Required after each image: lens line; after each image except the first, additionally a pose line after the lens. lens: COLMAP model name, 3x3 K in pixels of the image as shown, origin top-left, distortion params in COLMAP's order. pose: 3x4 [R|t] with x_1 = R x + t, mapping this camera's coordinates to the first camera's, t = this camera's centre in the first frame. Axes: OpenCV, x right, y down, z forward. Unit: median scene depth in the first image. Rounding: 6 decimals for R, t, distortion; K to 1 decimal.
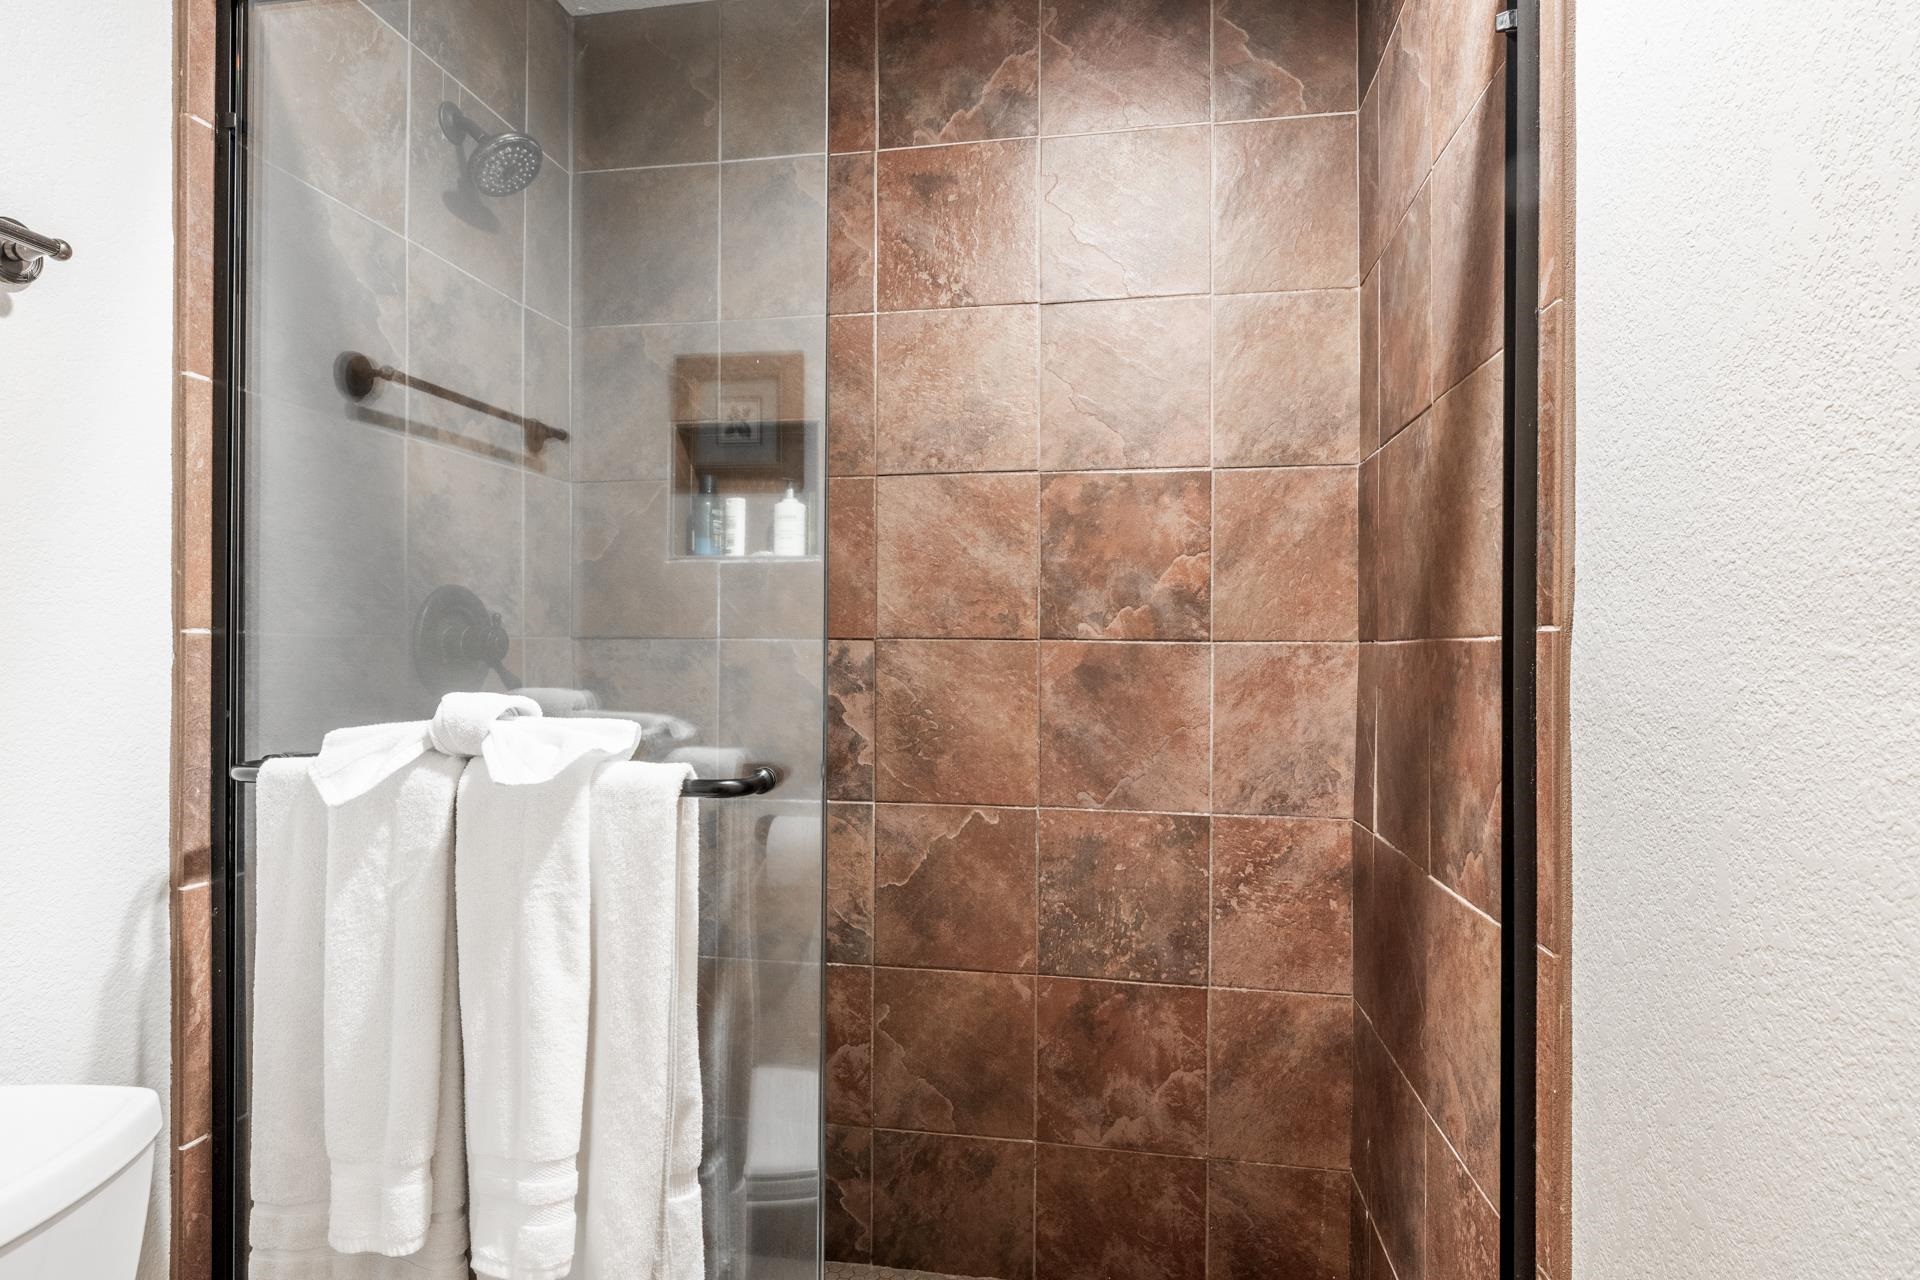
lens RADIAL K [[1015.1, 0, 956.9], [0, 1015.1, 643.1], [0, 0, 1]] dist [0.000809, -0.002647]
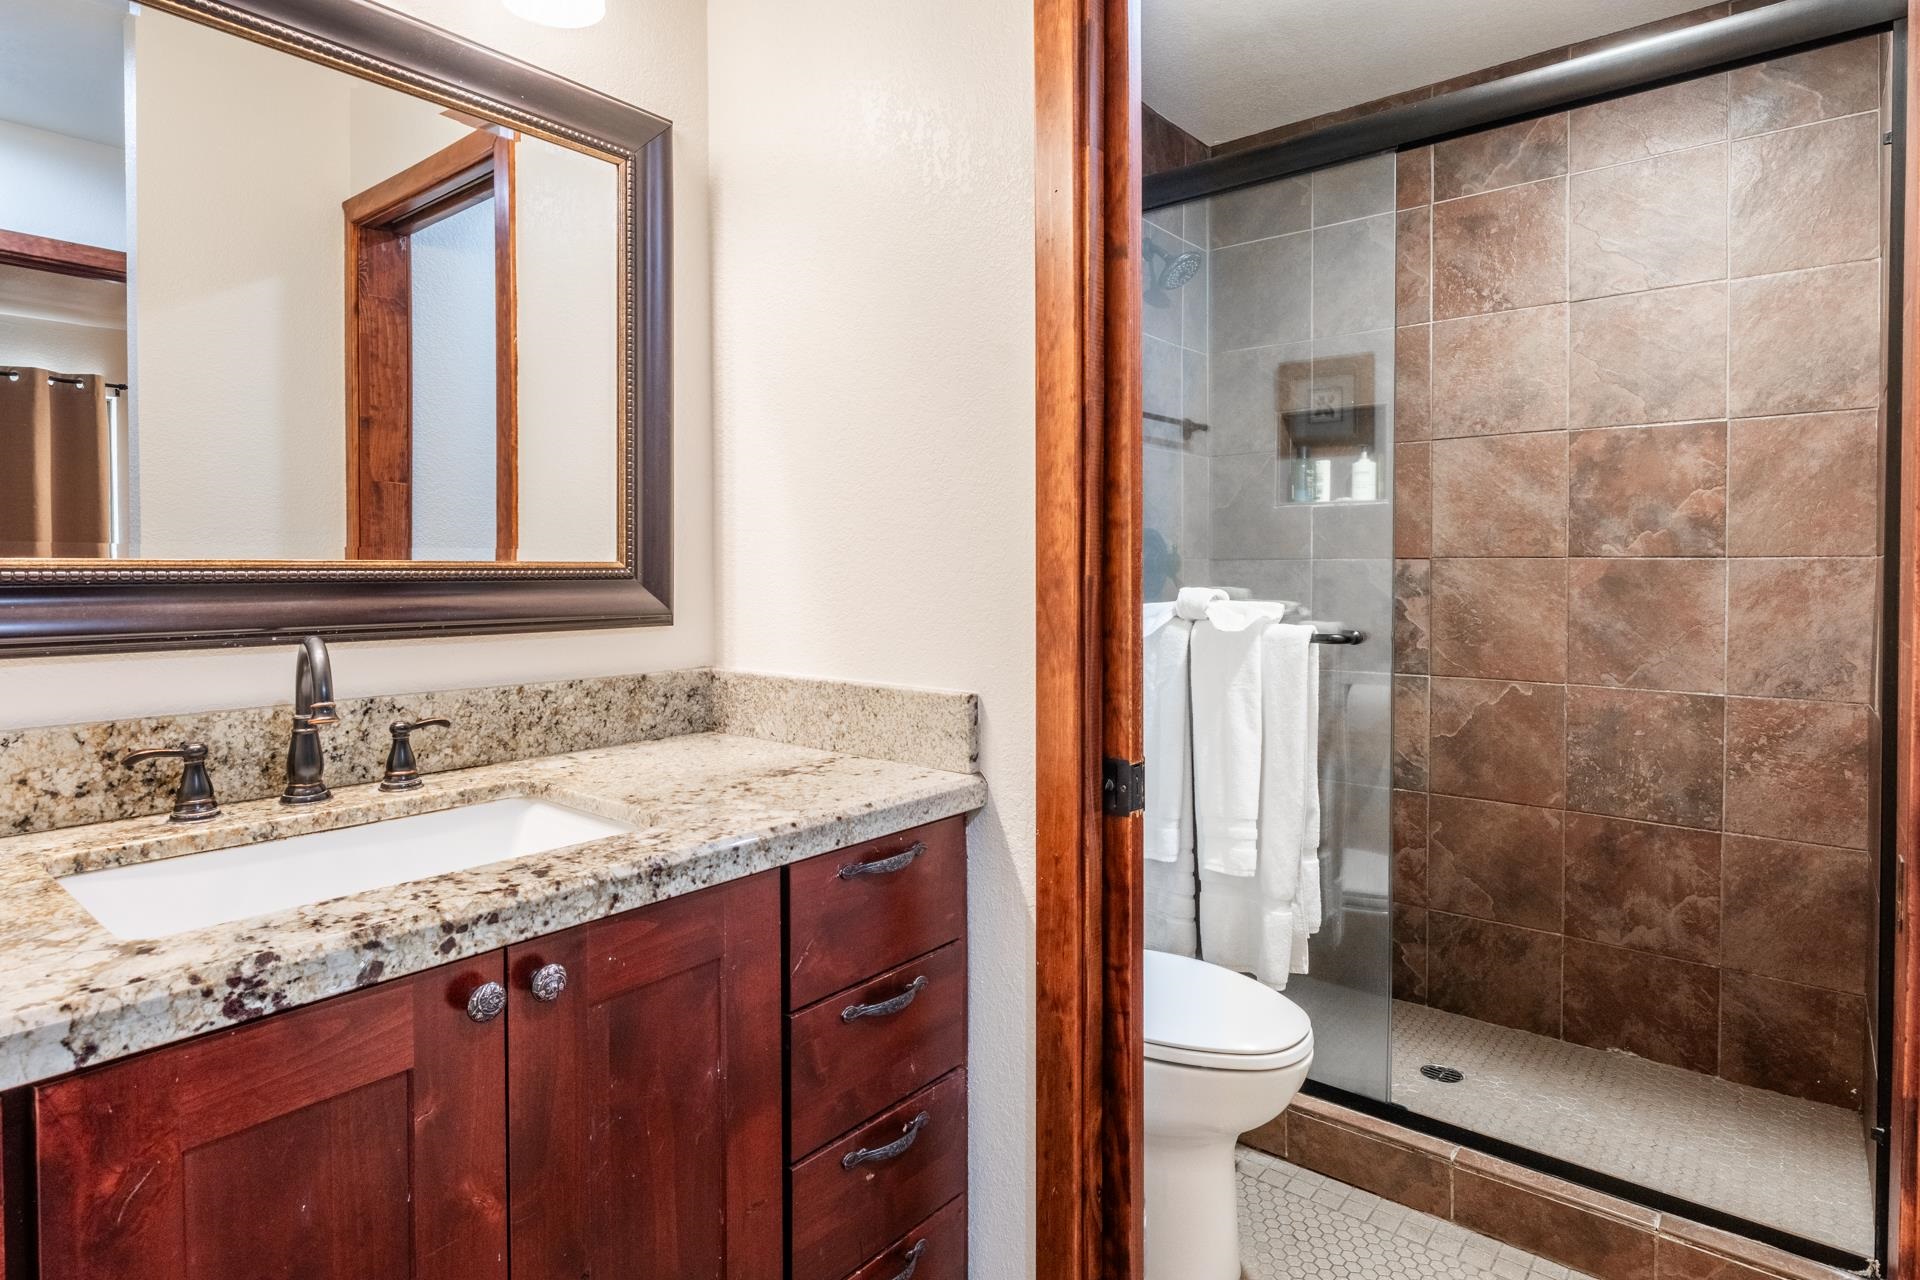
lens RADIAL K [[1015.1, 0, 939.1], [0, 1015.1, 584.8], [0, 0, 1]] dist [0.000809, -0.002647]
pose [[0.855826, 0.002928, -0.517255, 0.065837], [0.006285, 0.999851, 0.016058, 0.005946], [0.517225, -0.016994, 0.855680, -0.565334]]
